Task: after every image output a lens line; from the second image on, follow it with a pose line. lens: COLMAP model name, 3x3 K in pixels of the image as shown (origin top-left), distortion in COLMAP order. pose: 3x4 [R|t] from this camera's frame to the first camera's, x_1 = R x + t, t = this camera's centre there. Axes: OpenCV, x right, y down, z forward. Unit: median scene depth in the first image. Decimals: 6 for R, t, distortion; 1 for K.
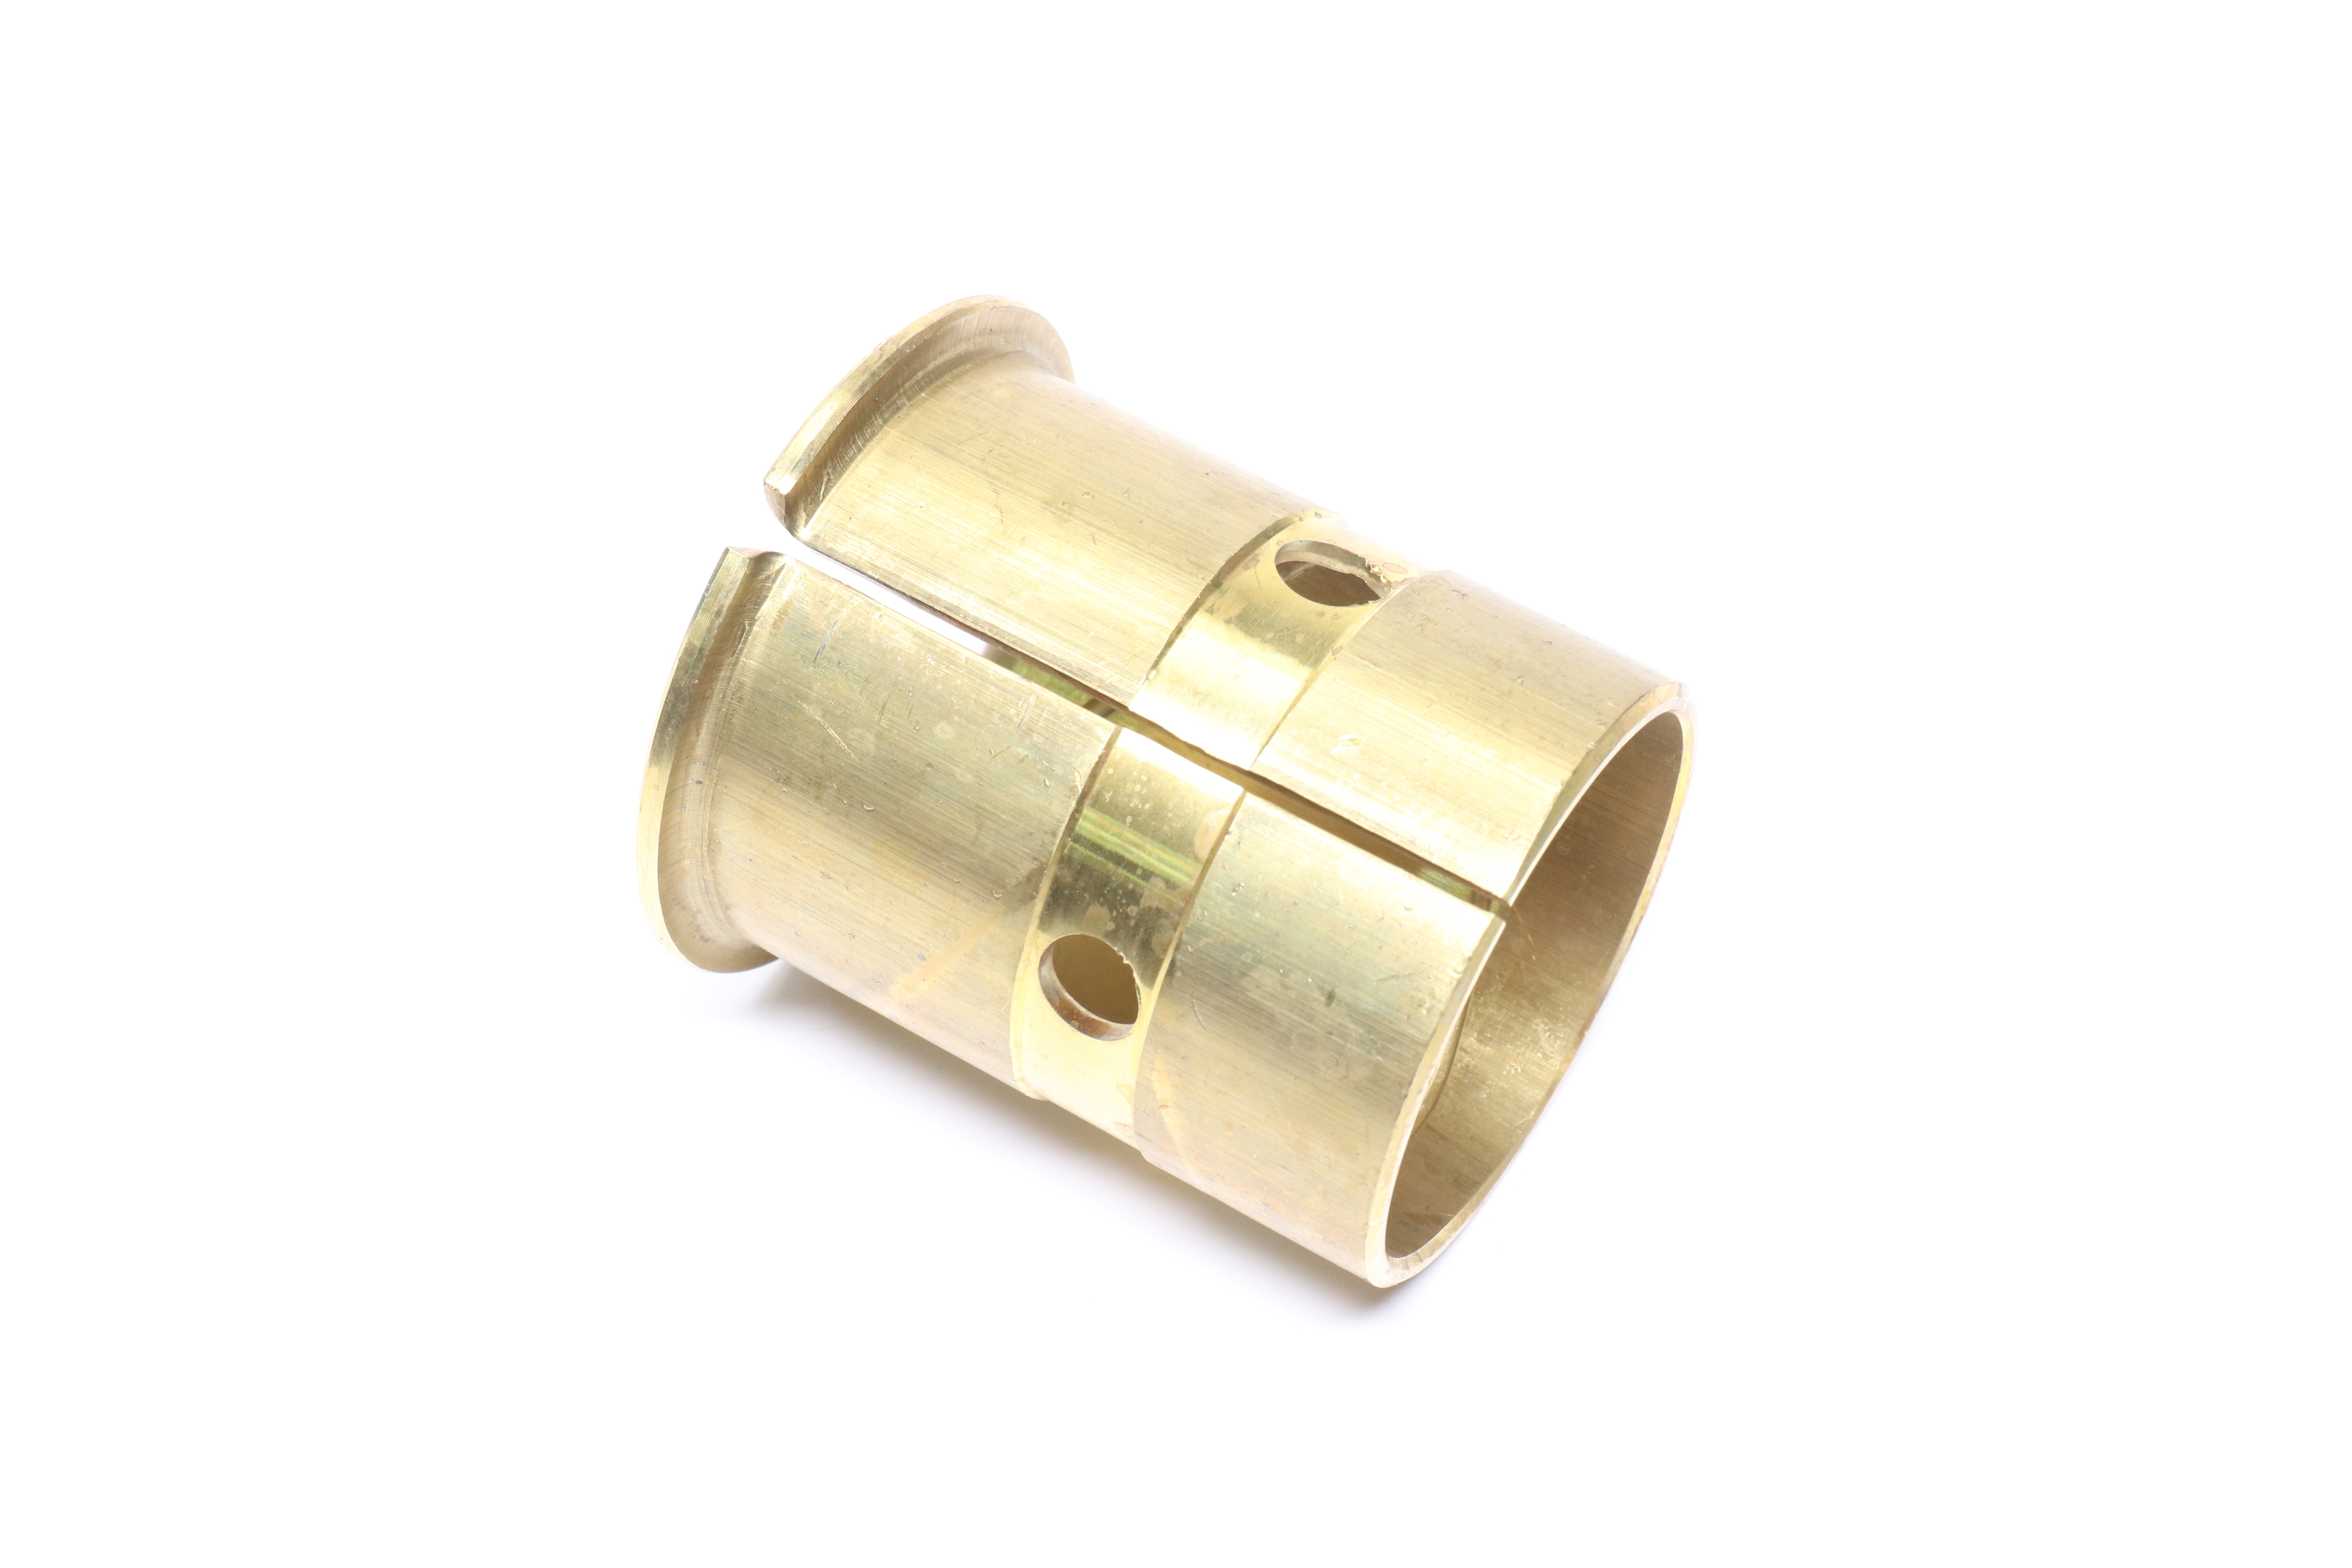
lens RADIAL K [[4292.9, 0, 1176.0], [0, 4292.9, 784.0], [0, 0, 1]] dist [-0.022755, -0.018336]
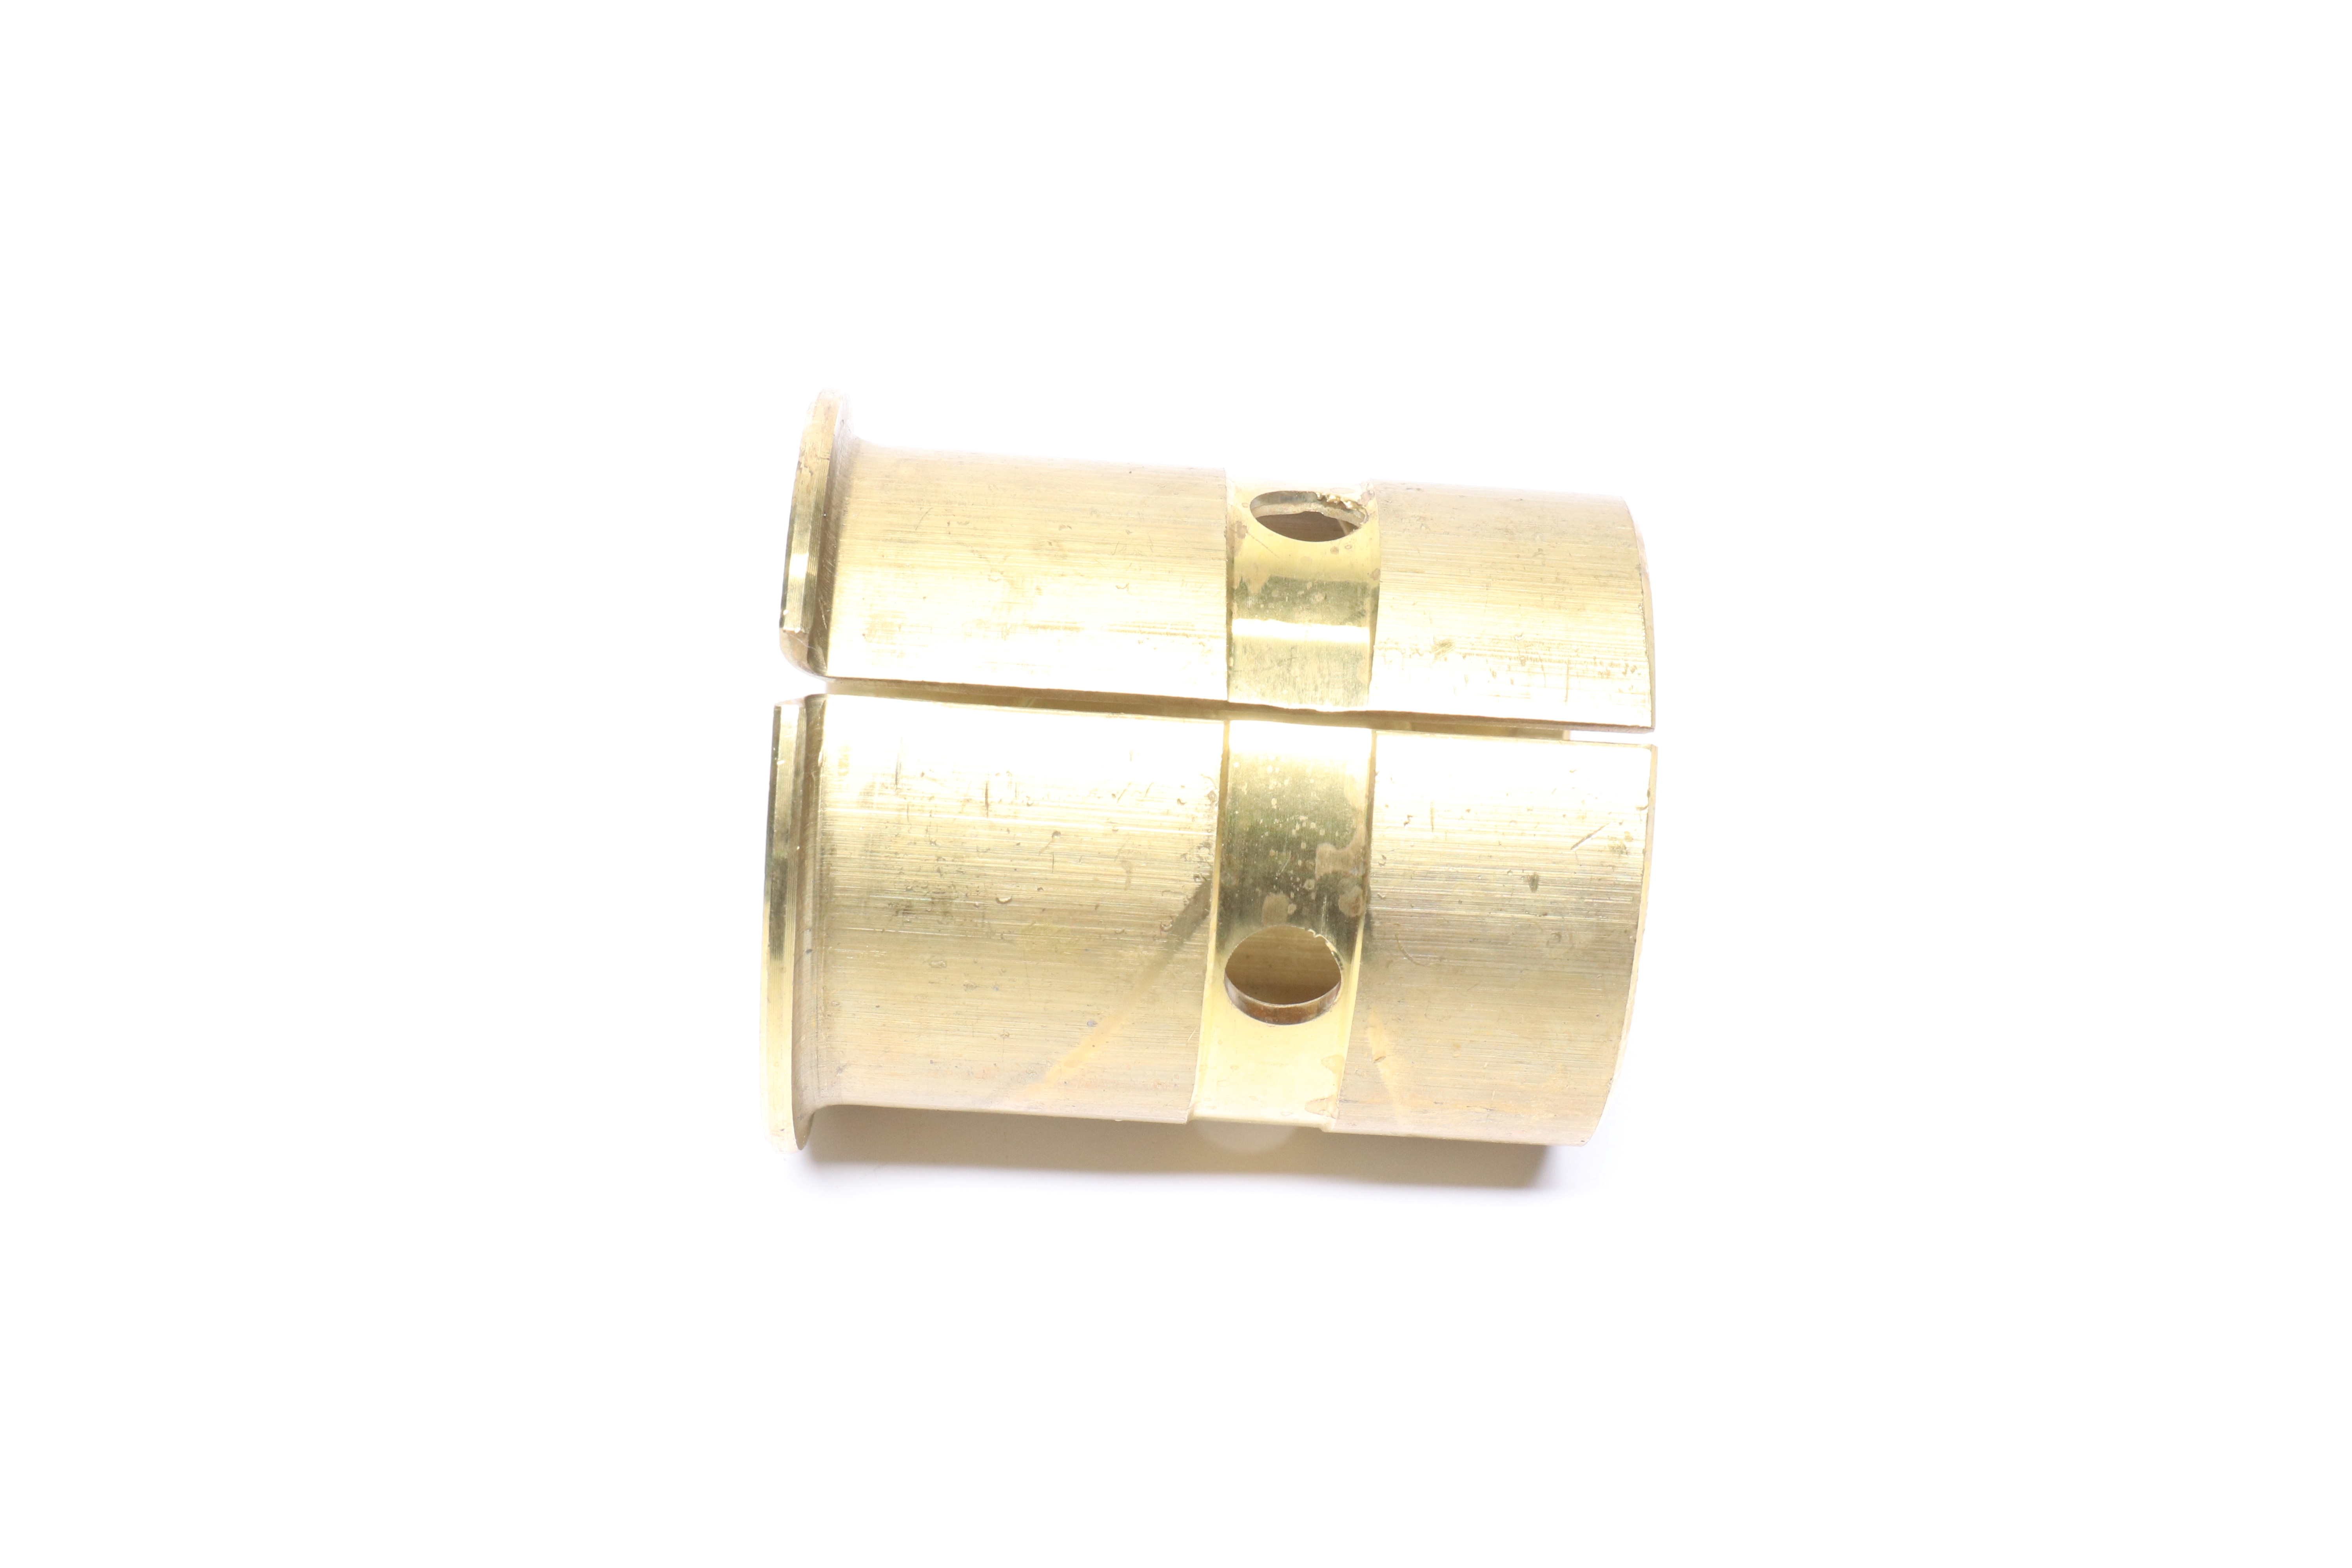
lens RADIAL K [[4292.9, 0, 1176.0], [0, 4292.9, 784.0], [0, 0, 1]] dist [-0.022755, -0.018336]
pose [[0.839299, -0.369266, 0.399024, -0.424756], [0.374188, 0.924799, 0.068770, -0.072441], [-0.394411, 0.091591, 0.914358, 0.091150]]
